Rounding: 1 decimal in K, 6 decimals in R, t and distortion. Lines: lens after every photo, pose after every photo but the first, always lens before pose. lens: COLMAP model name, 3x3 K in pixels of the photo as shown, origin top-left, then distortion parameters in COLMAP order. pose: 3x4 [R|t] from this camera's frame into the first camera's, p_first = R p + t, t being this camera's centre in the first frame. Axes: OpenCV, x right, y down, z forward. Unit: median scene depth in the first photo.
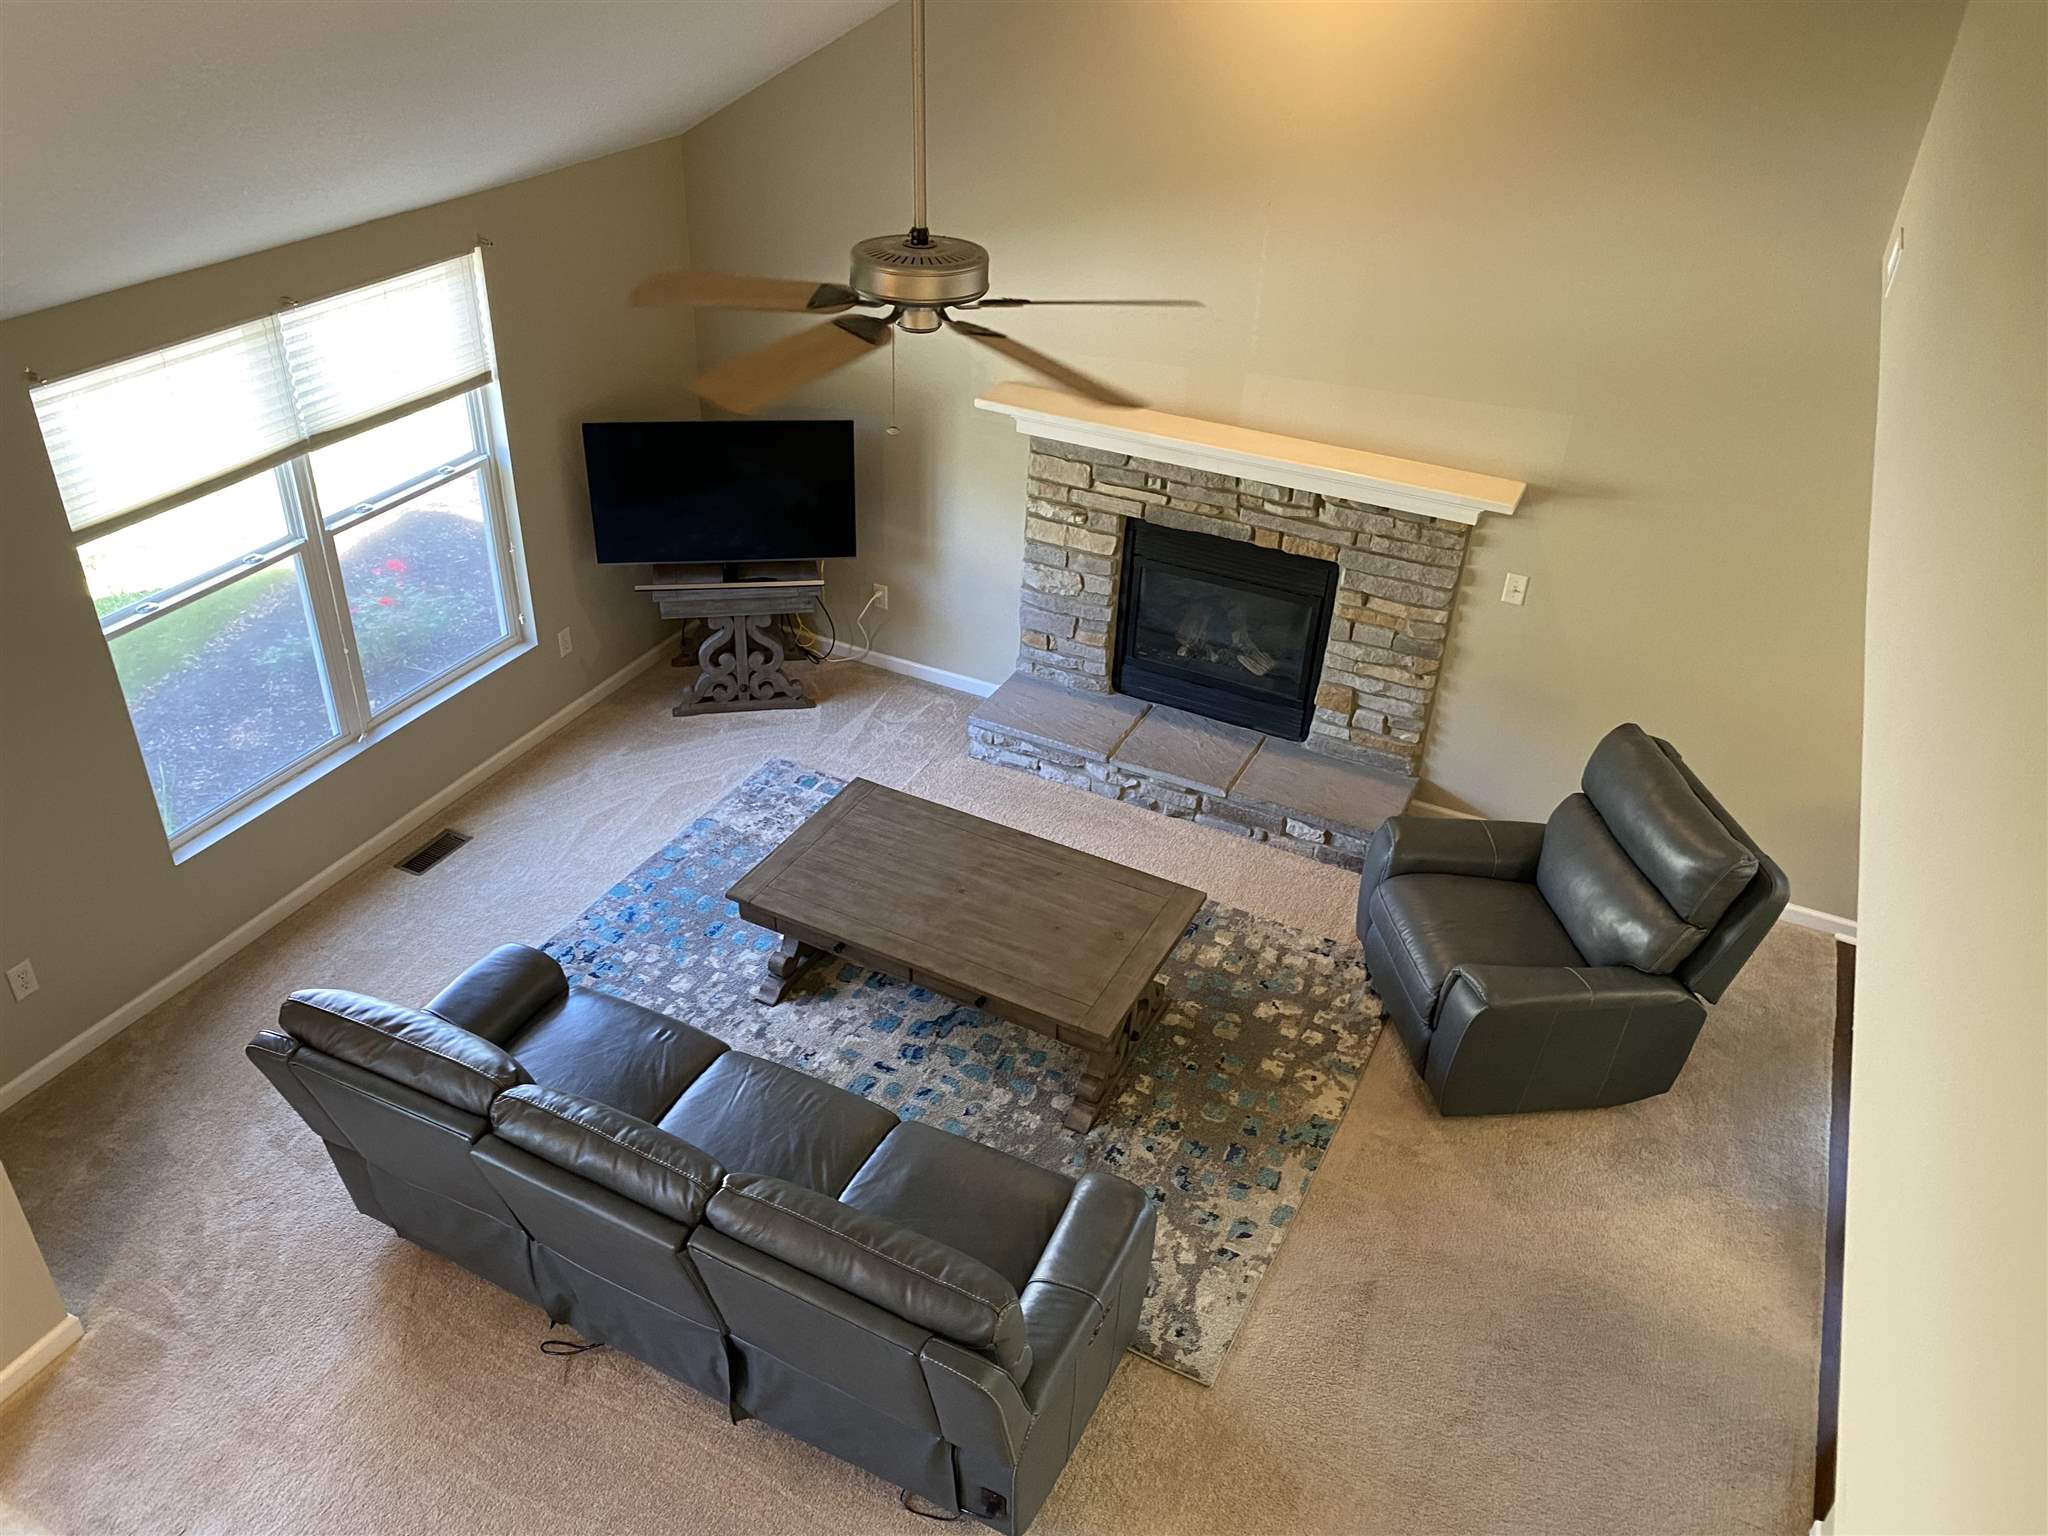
lens RADIAL K [[1558.7, 0, 987.0], [0, 1558.7, 759.1], [0, 0, 1]] dist [0.104146, -0.164259]
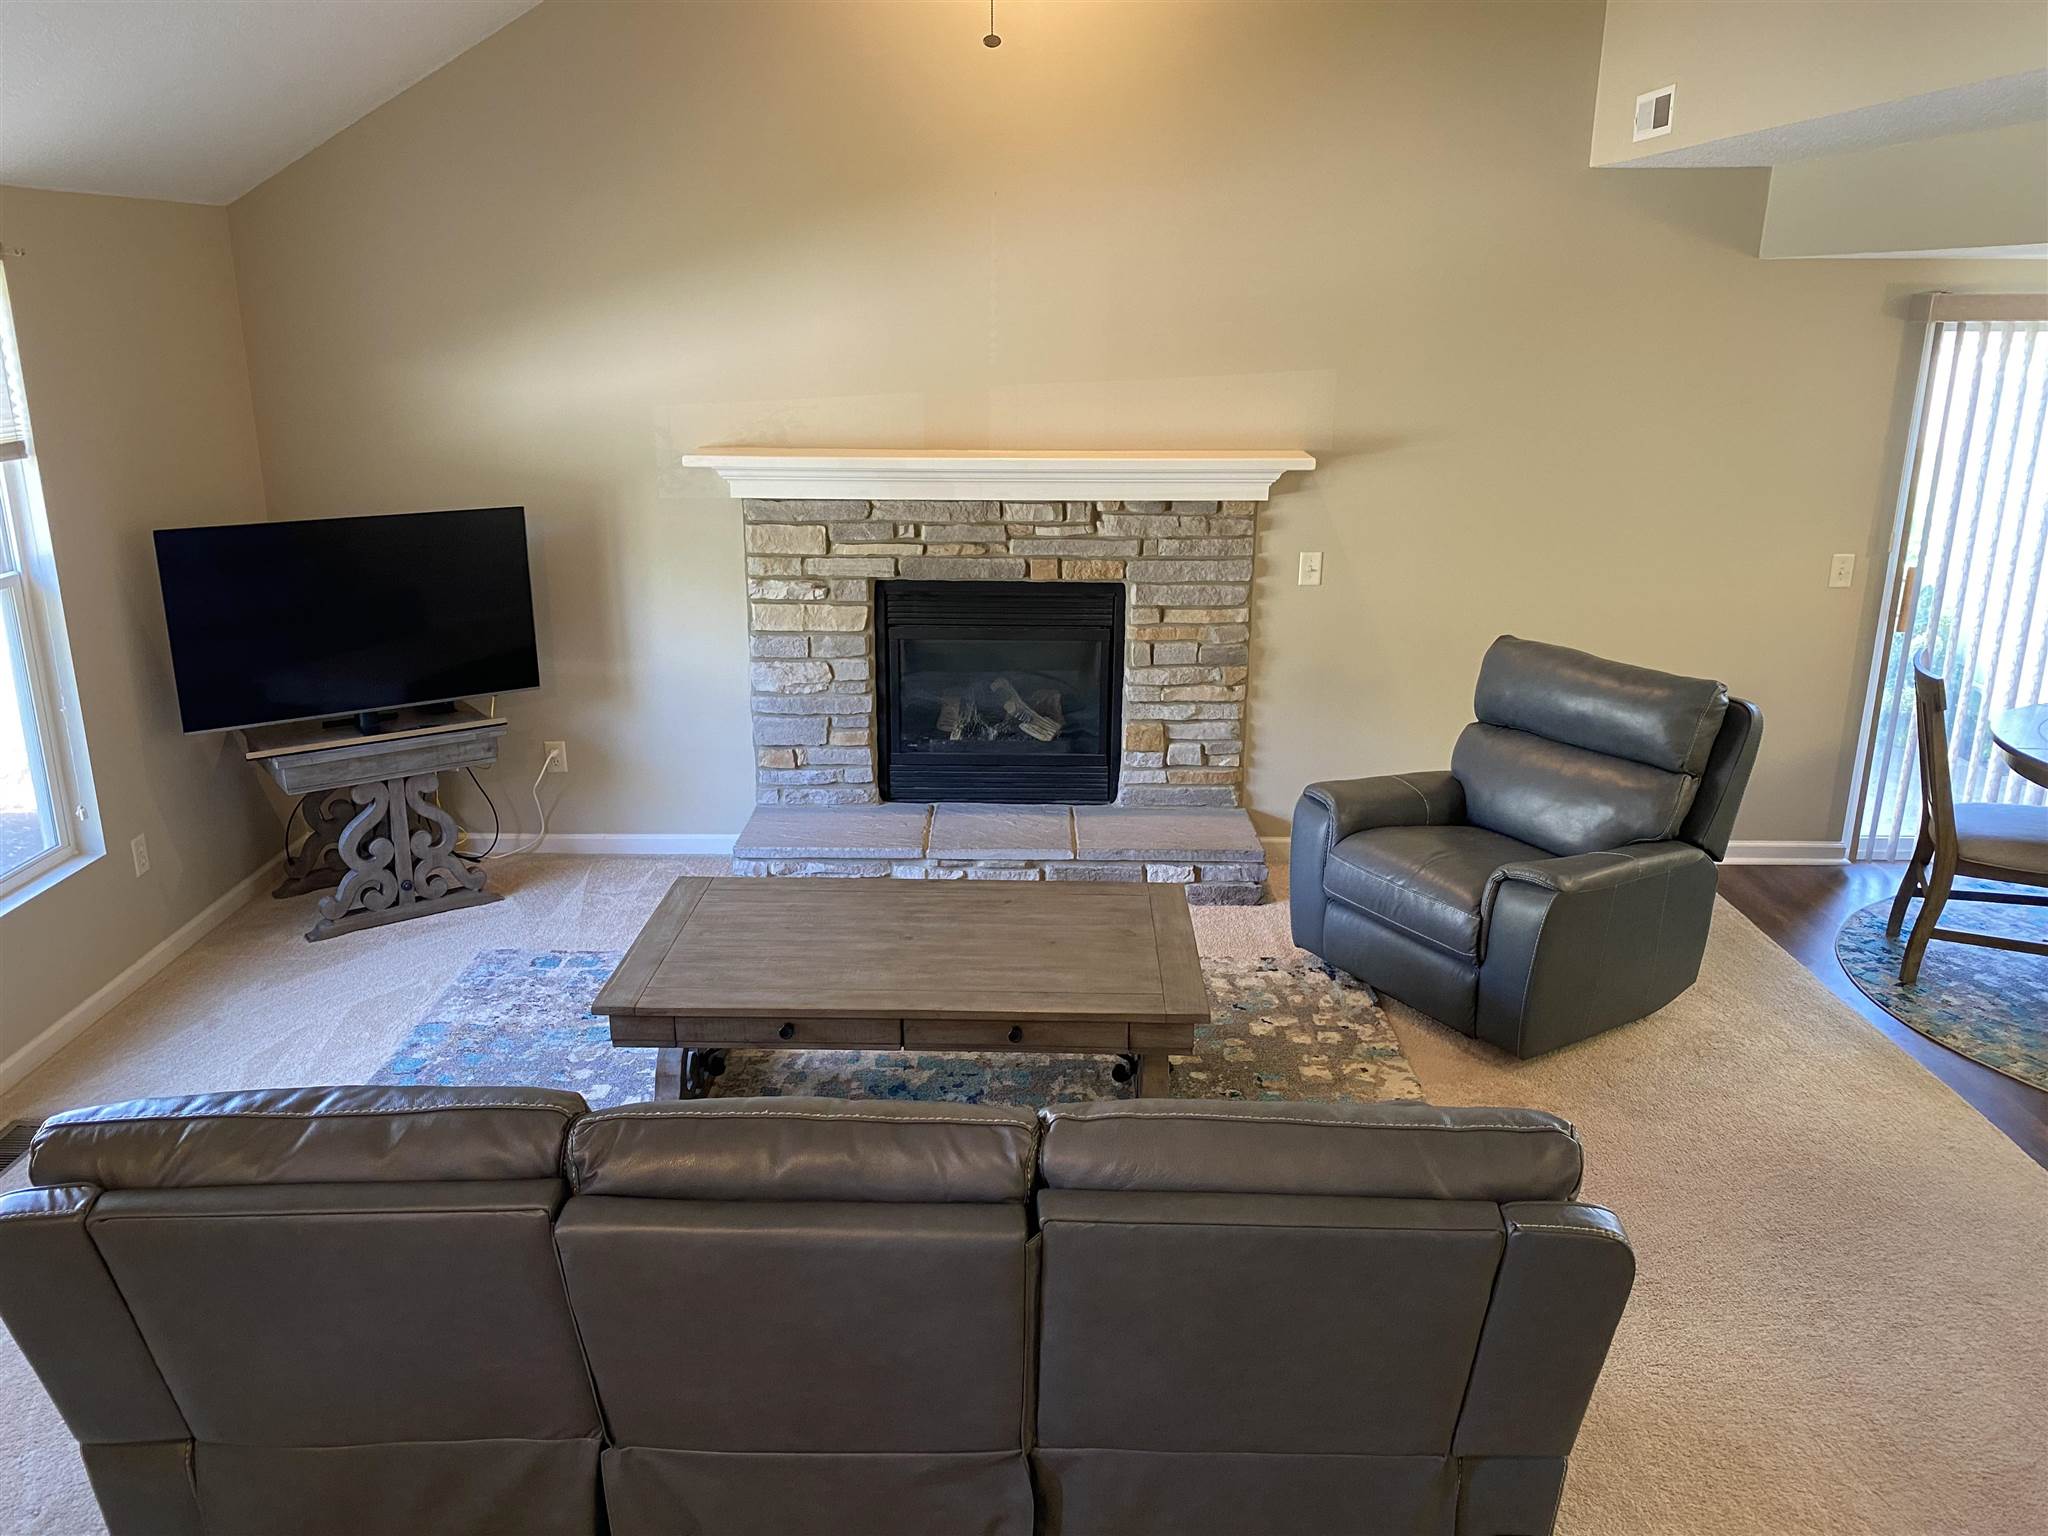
lens RADIAL K [[1562.8, 0, 1021.7], [0, 1562.8, 746.4], [0, 0, 1]] dist [0.082020, -0.132396]
pose [[0.892786, -0.146959, 0.425837, -0.233346], [0.259349, 0.940595, -0.219132, 0.150639], [-0.368337, 0.306078, 0.877863, 0.249287]]
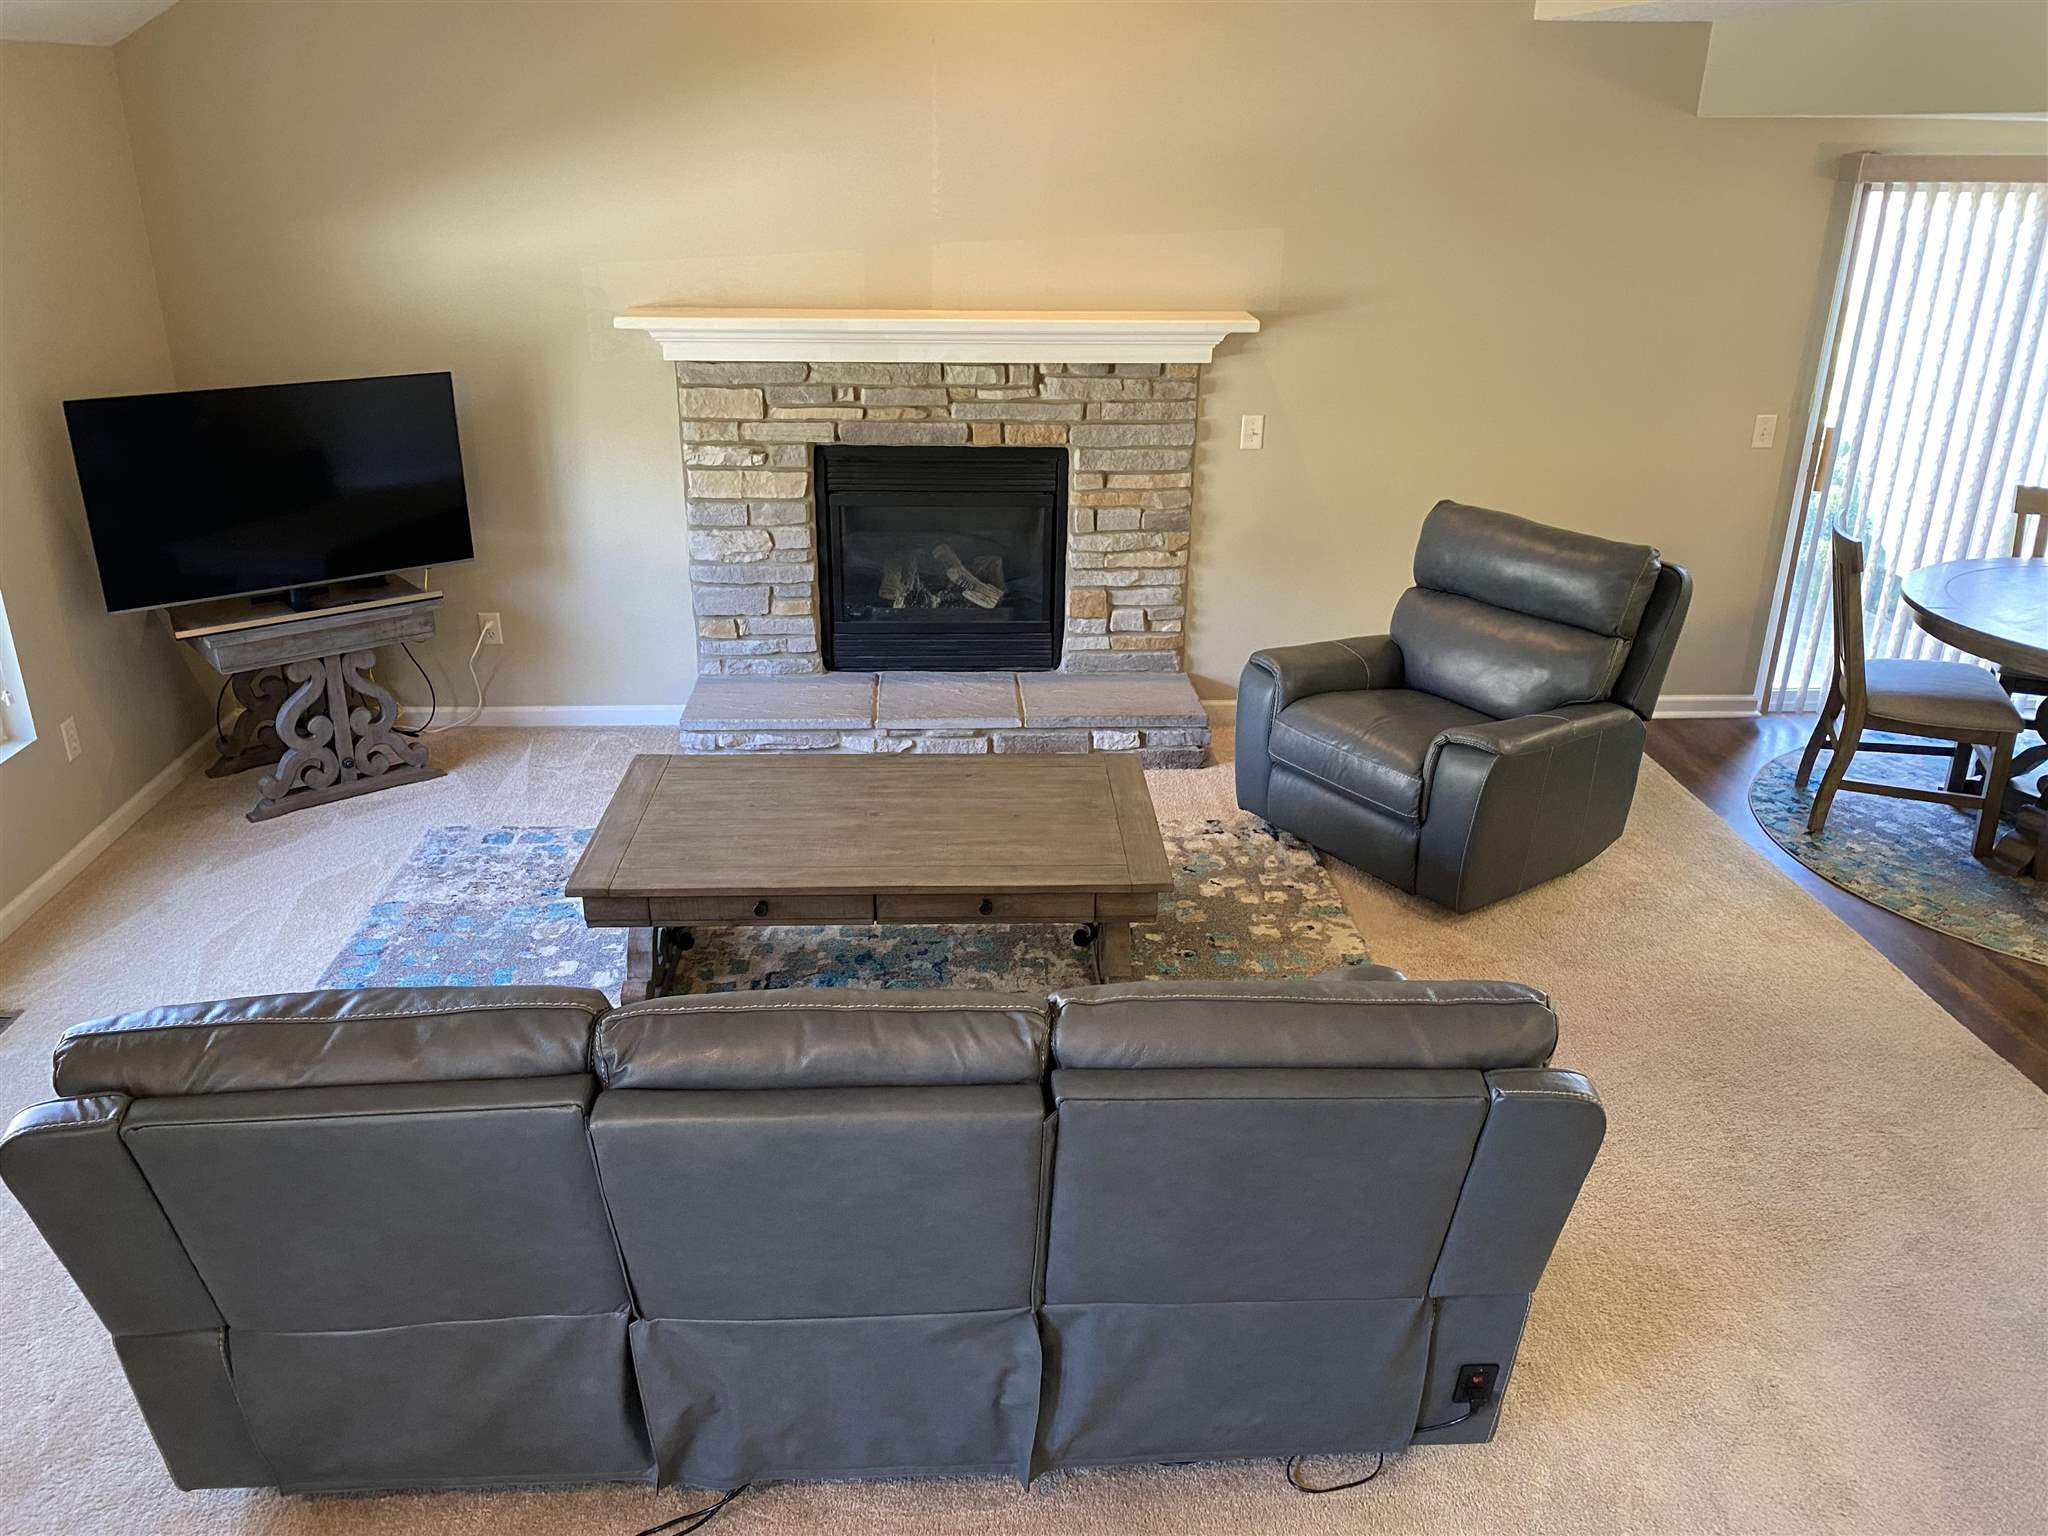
lens RADIAL K [[1560.0, 0, 1030.8], [0, 1560.0, 768.6], [0, 0, 1]] dist [0.099649, -0.187154]
pose [[0.862076, -0.208719, 0.461801, -0.253005], [0.282801, 0.954301, -0.096612, 0.135391], [-0.420533, 0.213885, 0.881706, 0.248623]]
